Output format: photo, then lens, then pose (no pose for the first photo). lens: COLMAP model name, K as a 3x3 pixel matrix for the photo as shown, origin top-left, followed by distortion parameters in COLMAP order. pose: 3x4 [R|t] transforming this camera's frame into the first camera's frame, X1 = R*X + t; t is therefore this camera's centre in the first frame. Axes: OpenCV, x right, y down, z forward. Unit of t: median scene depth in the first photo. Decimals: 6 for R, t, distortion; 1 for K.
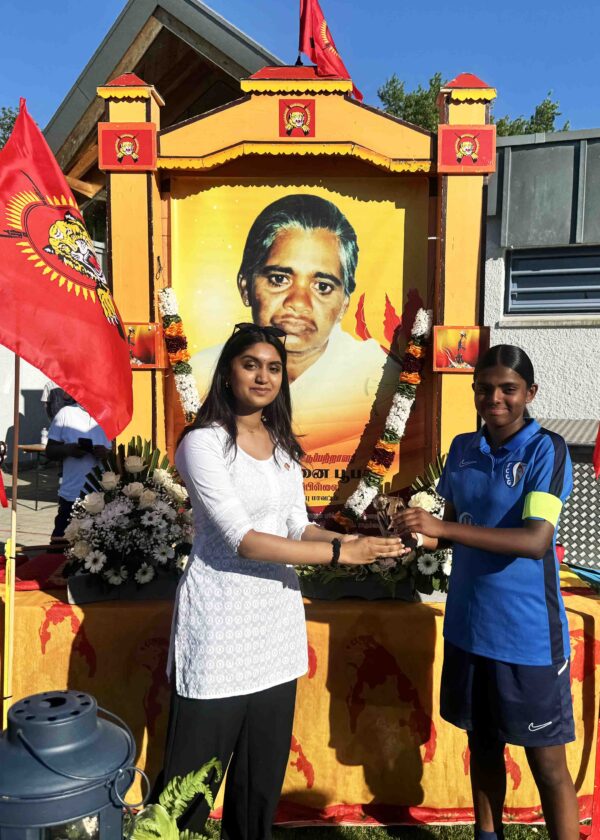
lens RADIAL K [[788.9, 0, 345.2], [0, 788.9, 430.2], [0, 0, 1]] dist [0.163479, -0.367045]
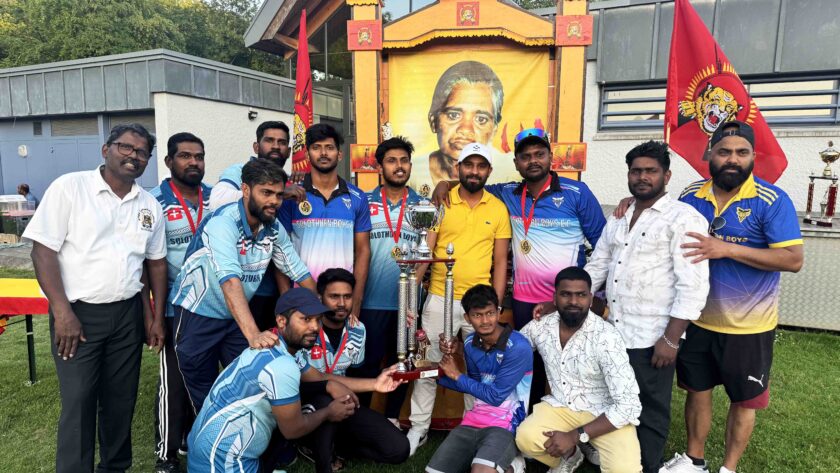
lens RADIAL K [[587.3, 0, 419.7], [0, 587.3, 278.9], [0, 0, 1]] dist [0.079541, -0.095846]
pose [[0.996063, 0.007969, -0.088293, -0.044106], [0.000930, 0.994957, 0.100299, 0.021509], [0.088647, -0.099986, 0.991032, -0.236414]]
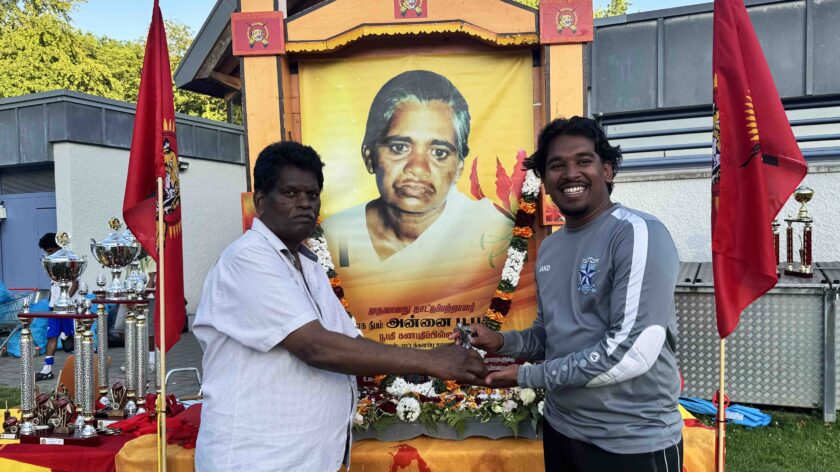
lens RADIAL K [[665.1, 0, 444.1], [0, 665.1, 266.6], [0, 0, 1]] dist [0.135104, -0.217396]
pose [[0.998960, -0.038394, -0.024576, -0.004734], [0.038001, 0.999145, -0.016265, -0.007774], [0.025180, 0.015315, 0.999566, 0.076299]]
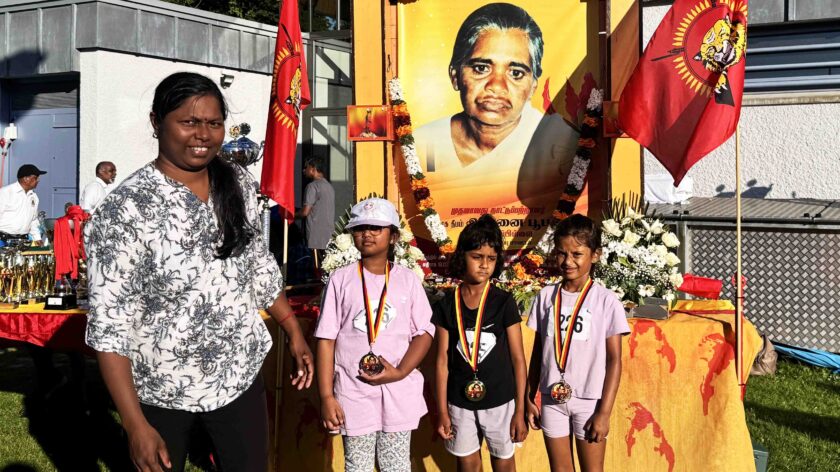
lens RADIAL K [[959.2, 0, 491.5], [0, 959.2, 170.0], [0, 0, 1]] dist [0.104996, 0.006793]
pose [[0.995727, -0.020205, -0.090104, 0.067690], [0.013352, 0.997016, -0.076028, 0.088181], [0.091371, 0.074500, 0.993026, -0.509116]]
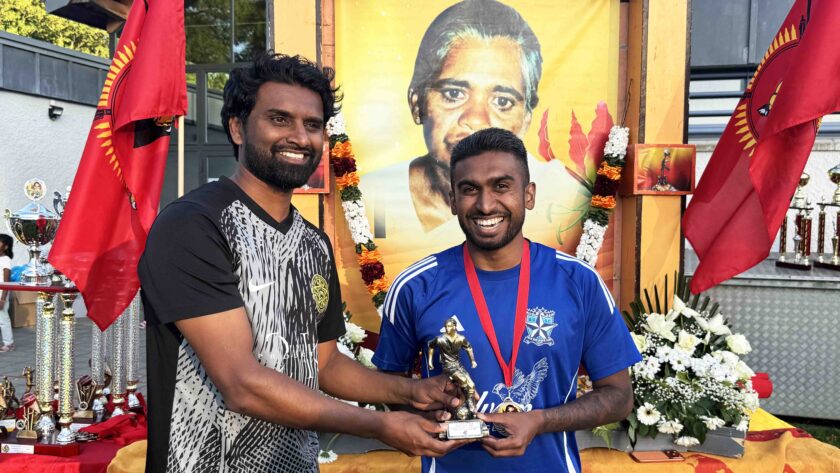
lens RADIAL K [[798.3, 0, 419.1], [0, 798.3, 263.8], [0, 0, 1]] dist [0.135561, -0.243558]
pose [[0.997842, -0.010072, 0.064888, -0.184538], [0.009951, 0.999948, 0.002195, -0.000294], [-0.064907, -0.001545, 0.997890, 0.096959]]
